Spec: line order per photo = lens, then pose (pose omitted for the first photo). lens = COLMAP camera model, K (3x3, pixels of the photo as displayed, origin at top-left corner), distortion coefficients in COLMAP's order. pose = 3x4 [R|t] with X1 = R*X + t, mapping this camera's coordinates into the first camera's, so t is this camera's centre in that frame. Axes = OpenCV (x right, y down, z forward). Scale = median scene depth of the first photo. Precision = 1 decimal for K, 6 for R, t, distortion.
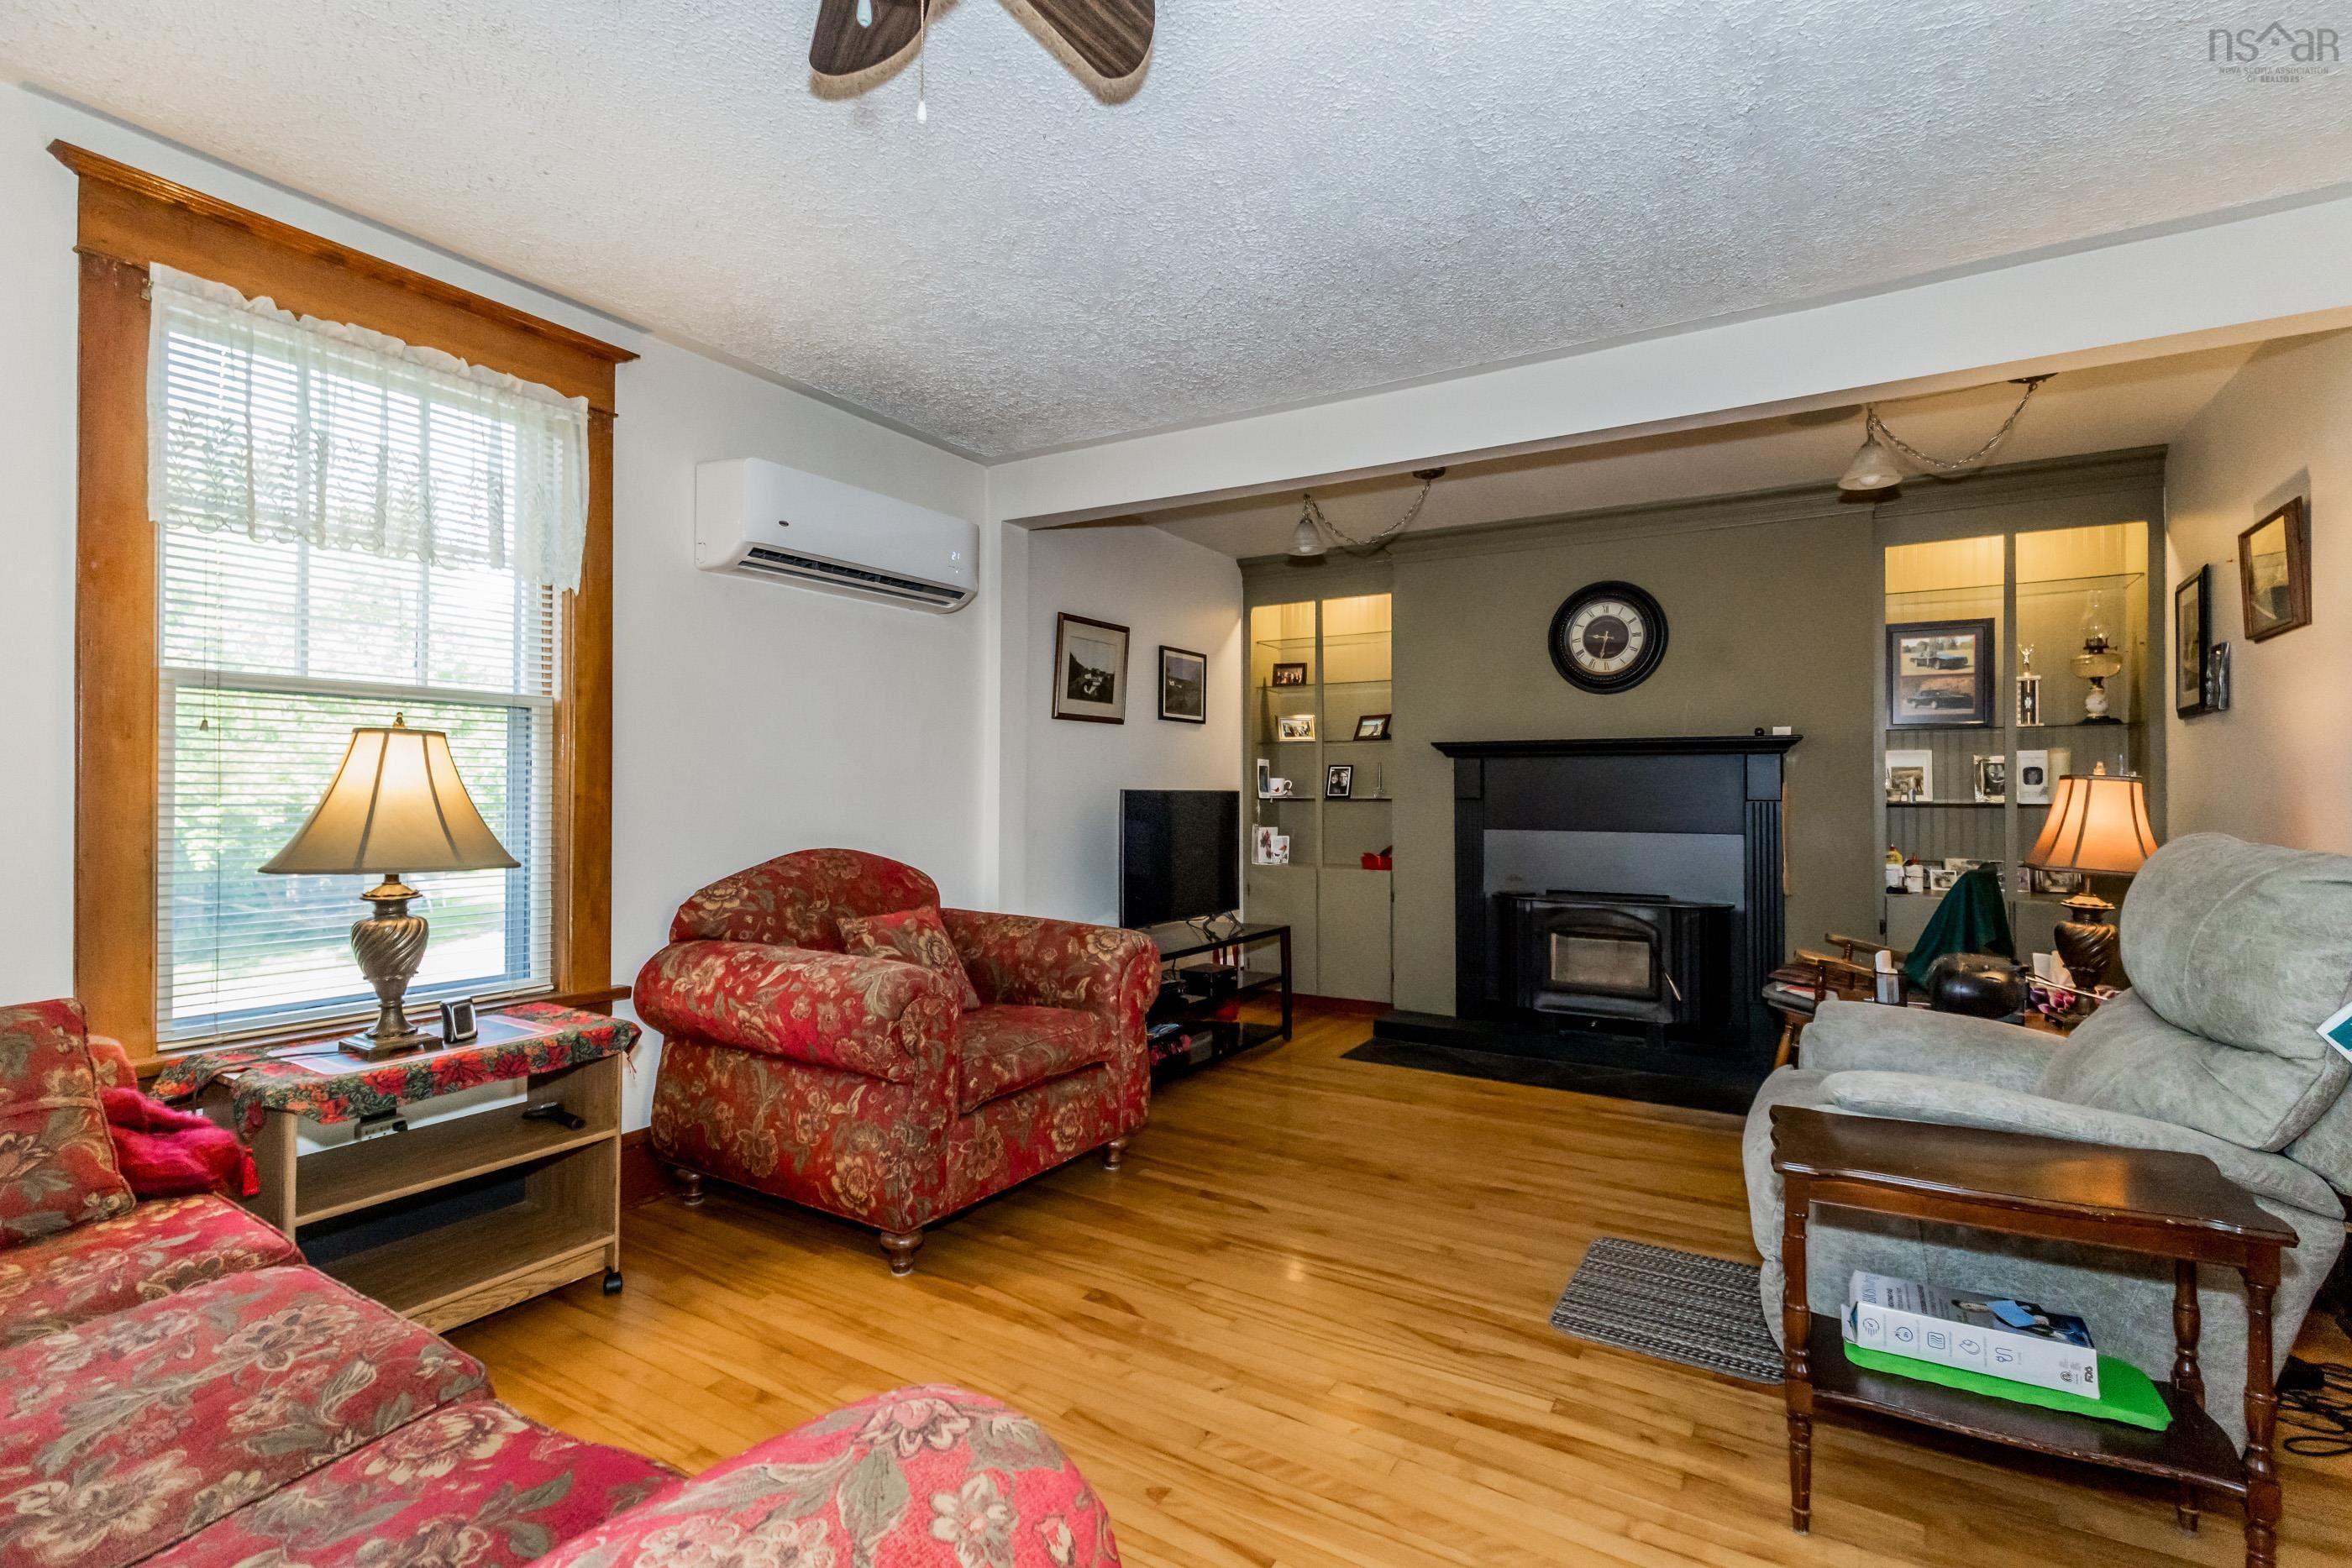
lens RADIAL K [[1100.5, 0, 1176.0], [0, 1100.5, 784.0], [0, 0, 1]] dist [0.002996, 0.000579]
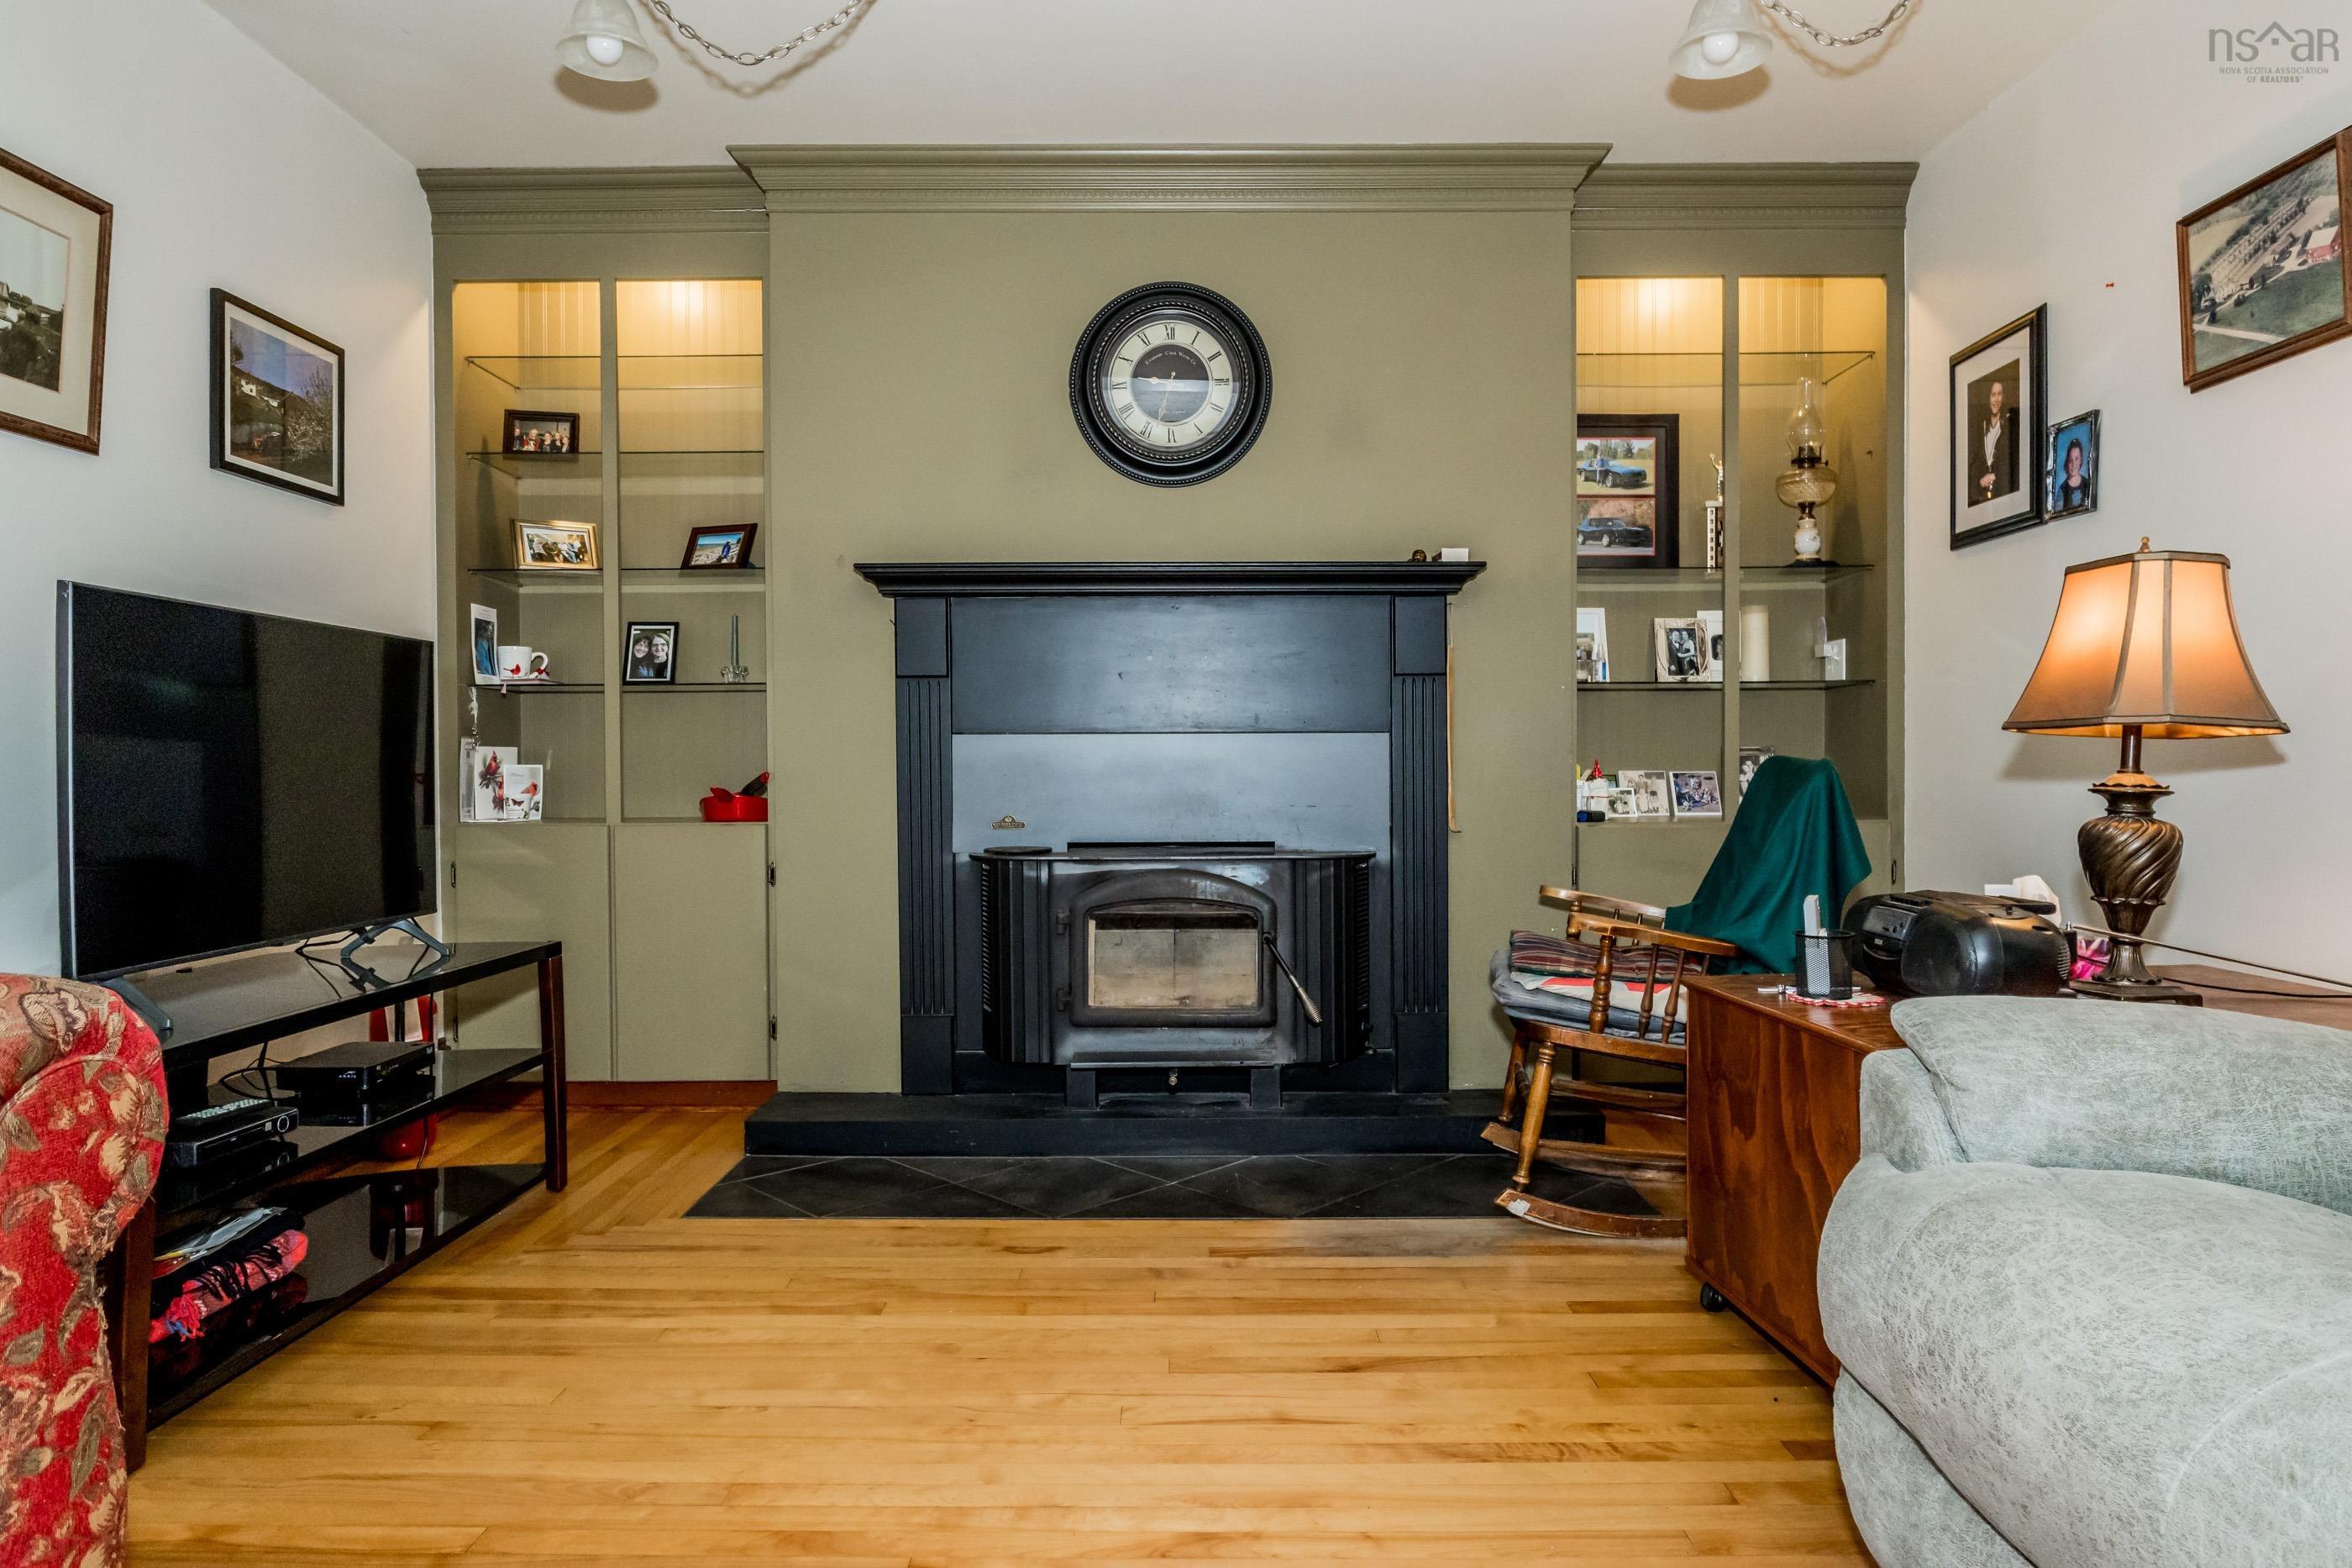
lens RADIAL K [[1423.8, 0, 1176.0], [0, 1423.8, 784.0], [0, 0, 1]] dist [-0.008664, -0.000901]
pose [[0.852910, -0.013183, 0.521892, 0.014628], [0.003760, 0.999810, 0.019111, 0.054250], [-0.522045, -0.014337, 0.852797, 0.373883]]
